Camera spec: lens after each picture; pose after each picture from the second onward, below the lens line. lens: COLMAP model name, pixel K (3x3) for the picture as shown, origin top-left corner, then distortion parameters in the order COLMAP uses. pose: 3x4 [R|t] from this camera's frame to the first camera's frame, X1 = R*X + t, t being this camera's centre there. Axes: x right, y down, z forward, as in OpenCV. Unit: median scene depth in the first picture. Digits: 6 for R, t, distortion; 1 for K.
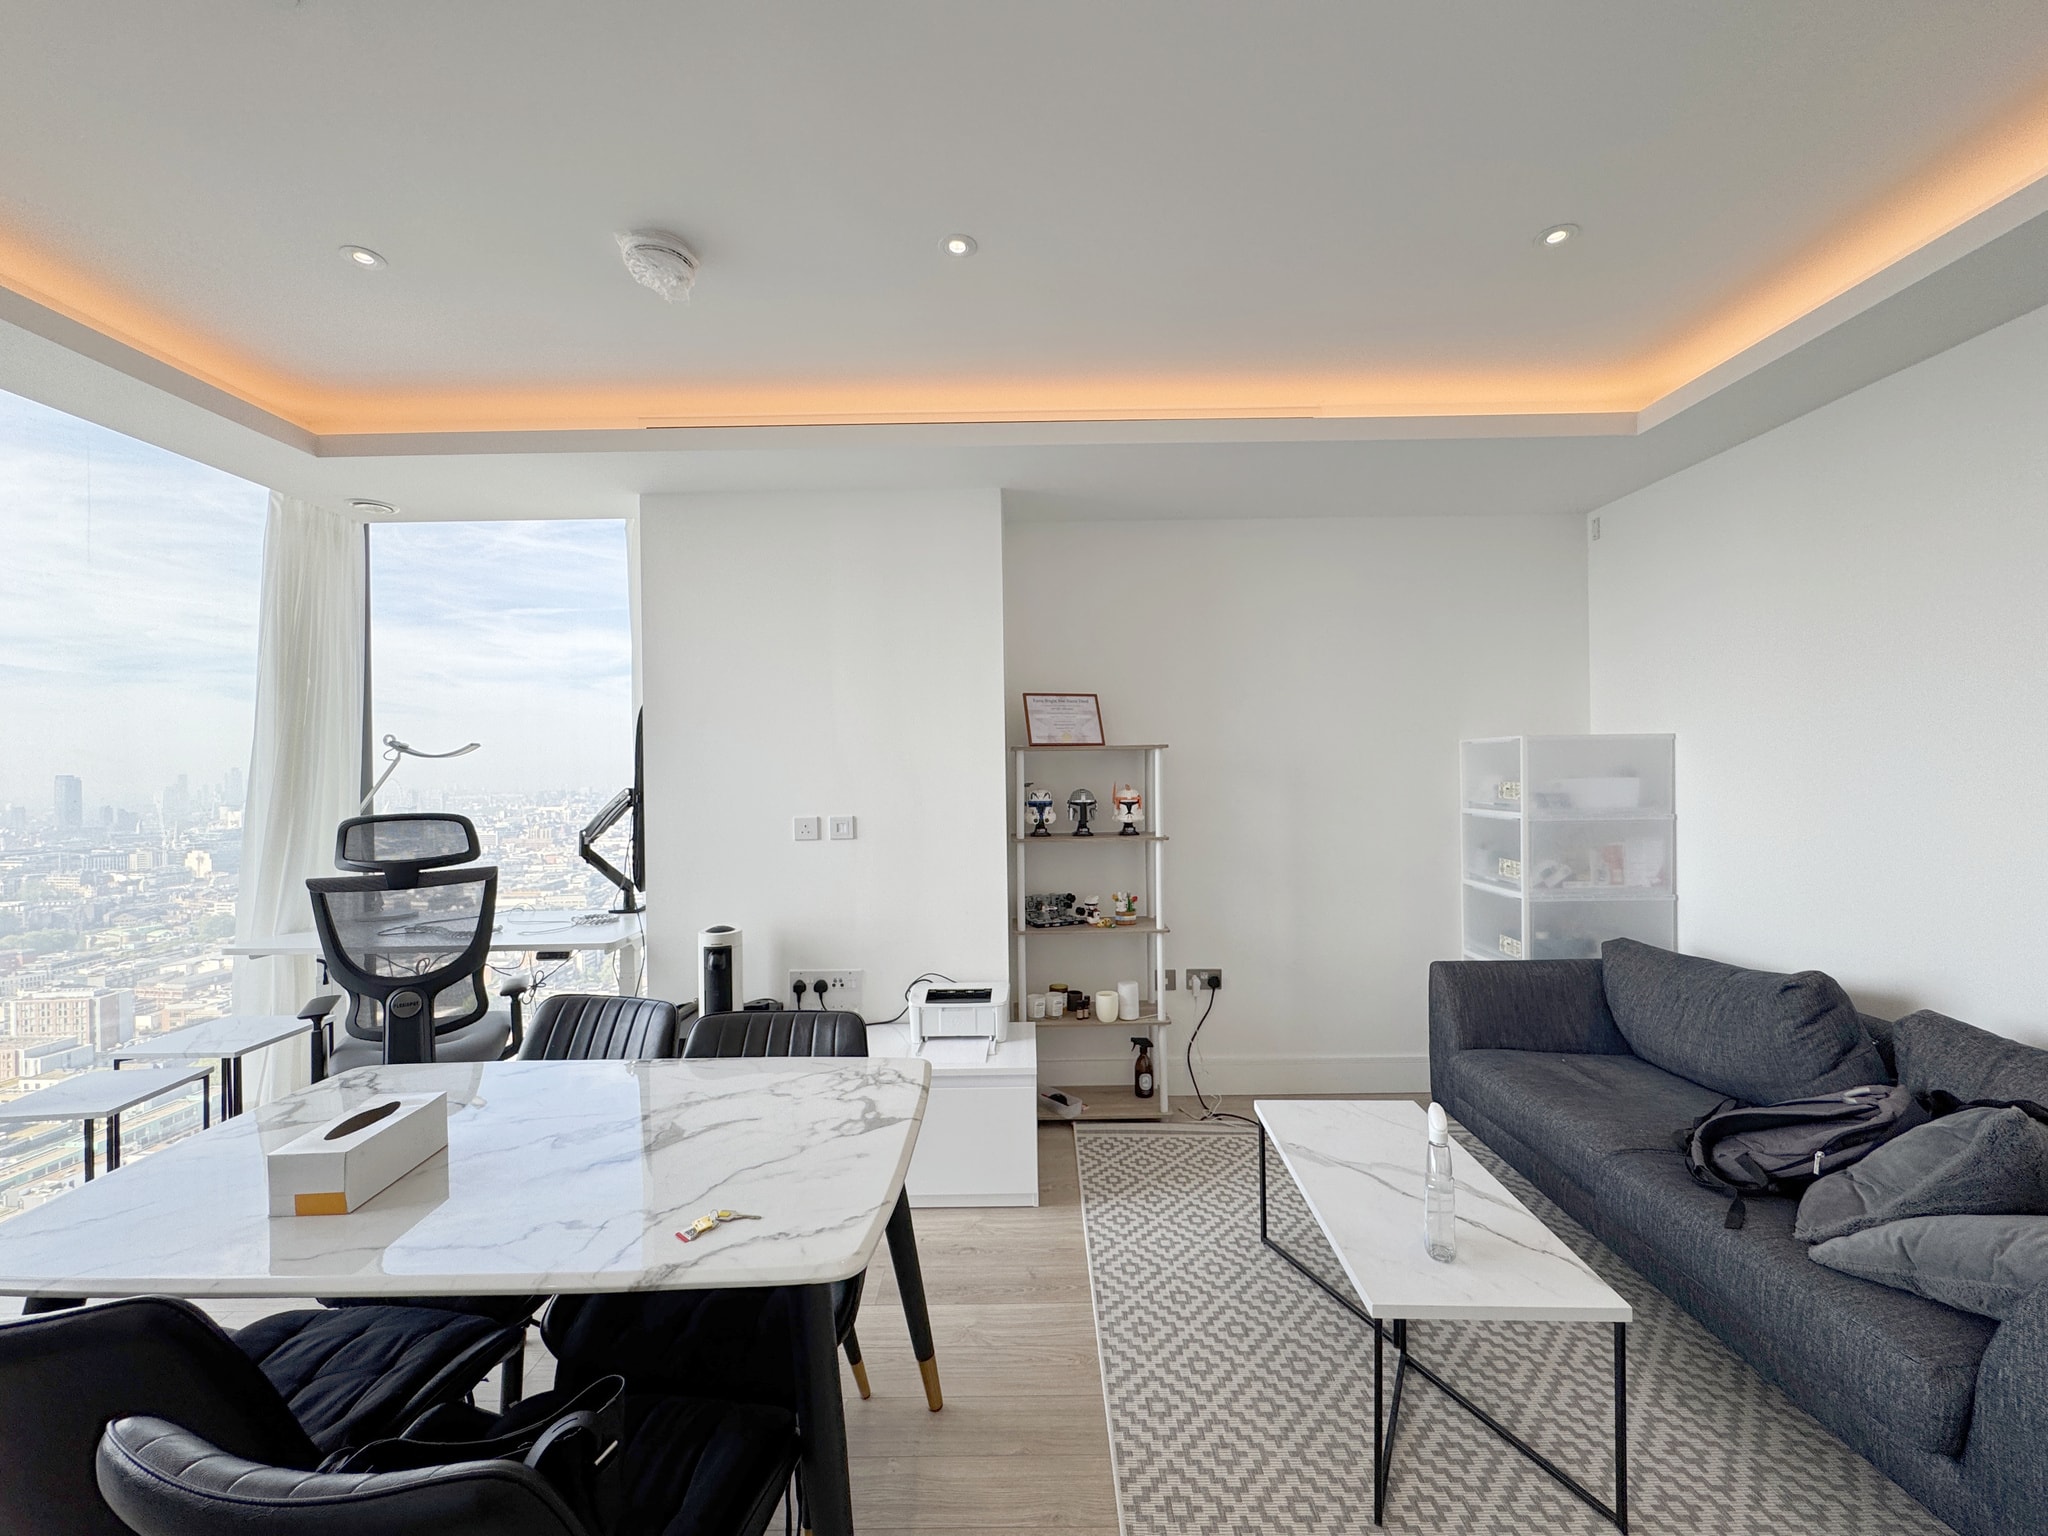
lens RADIAL K [[818.2, 0, 1023.2], [0, 818.2, 764.0], [0, 0, 1]] dist [-0.005253, 0.001016]
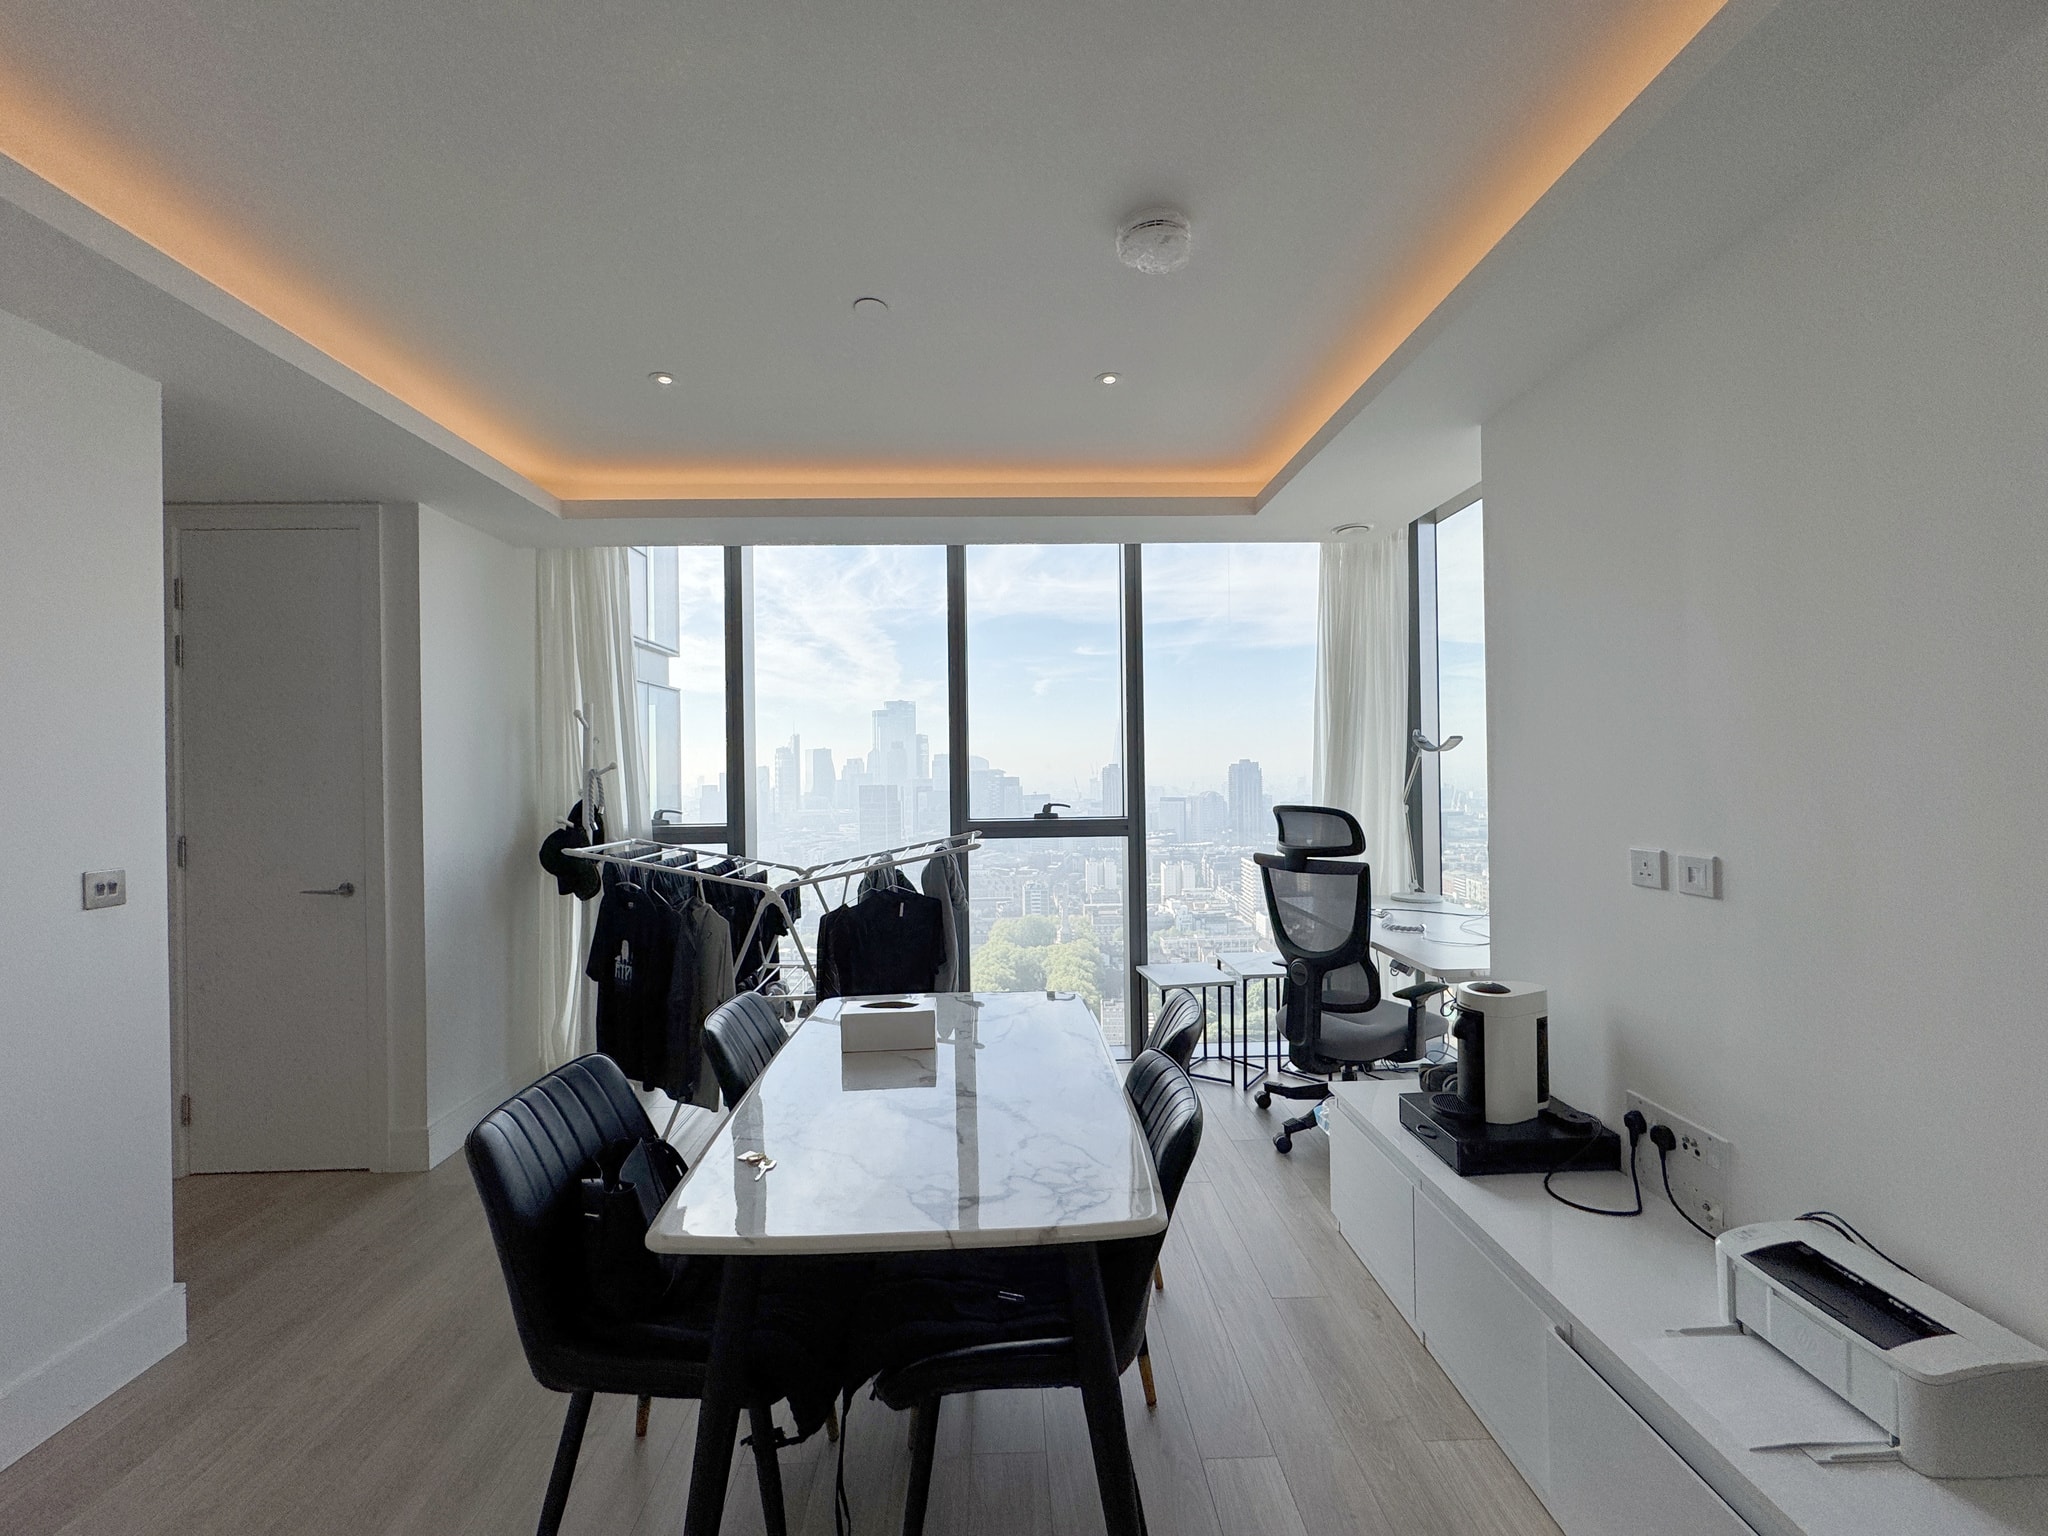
lens RADIAL K [[818.2, 0, 1023.5], [0, 818.2, 764.4], [0, 0, 1]] dist [-0.005253, 0.001016]
pose [[0.035237, 0.009001, -0.999338, 0.323124], [0.019829, 0.999756, 0.009704, -0.013081], [0.999182, -0.020158, 0.035050, 0.520698]]
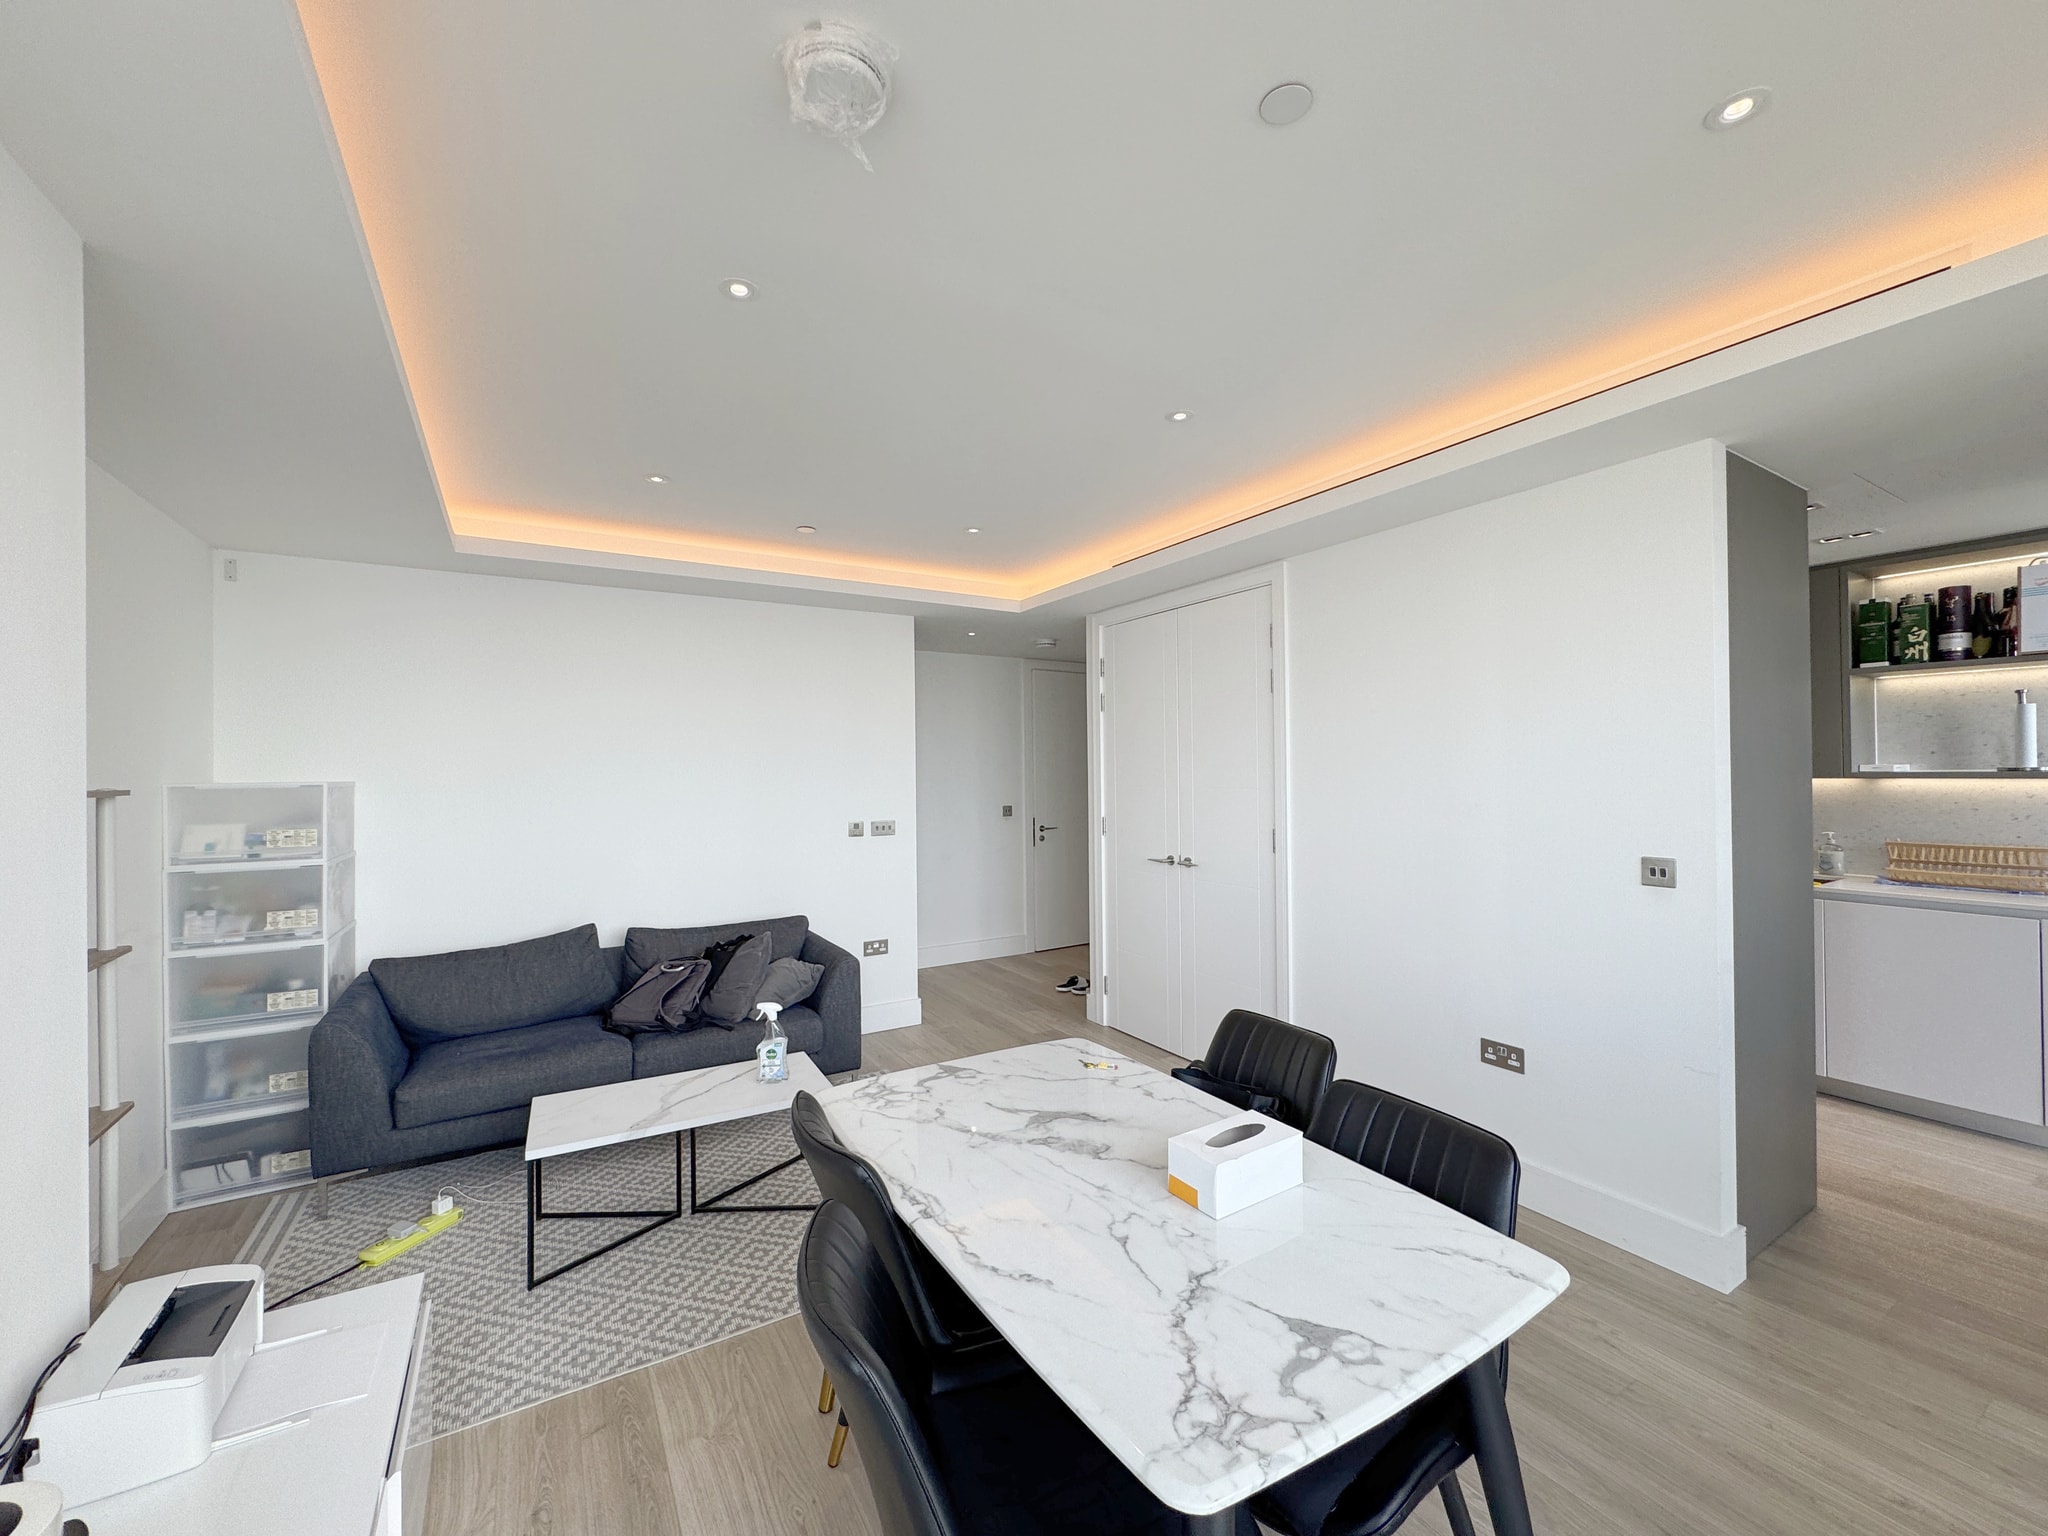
lens RADIAL K [[818.2, 0, 1023.2], [0, 818.2, 765.8], [0, 0, 1]] dist [-0.005253, 0.001016]
pose [[-0.521310, 0.026087, 0.852969, -0.700545], [0.013183, 0.999660, -0.022517, -0.020833], [-0.853266, -0.000494, -0.521476, 0.790591]]
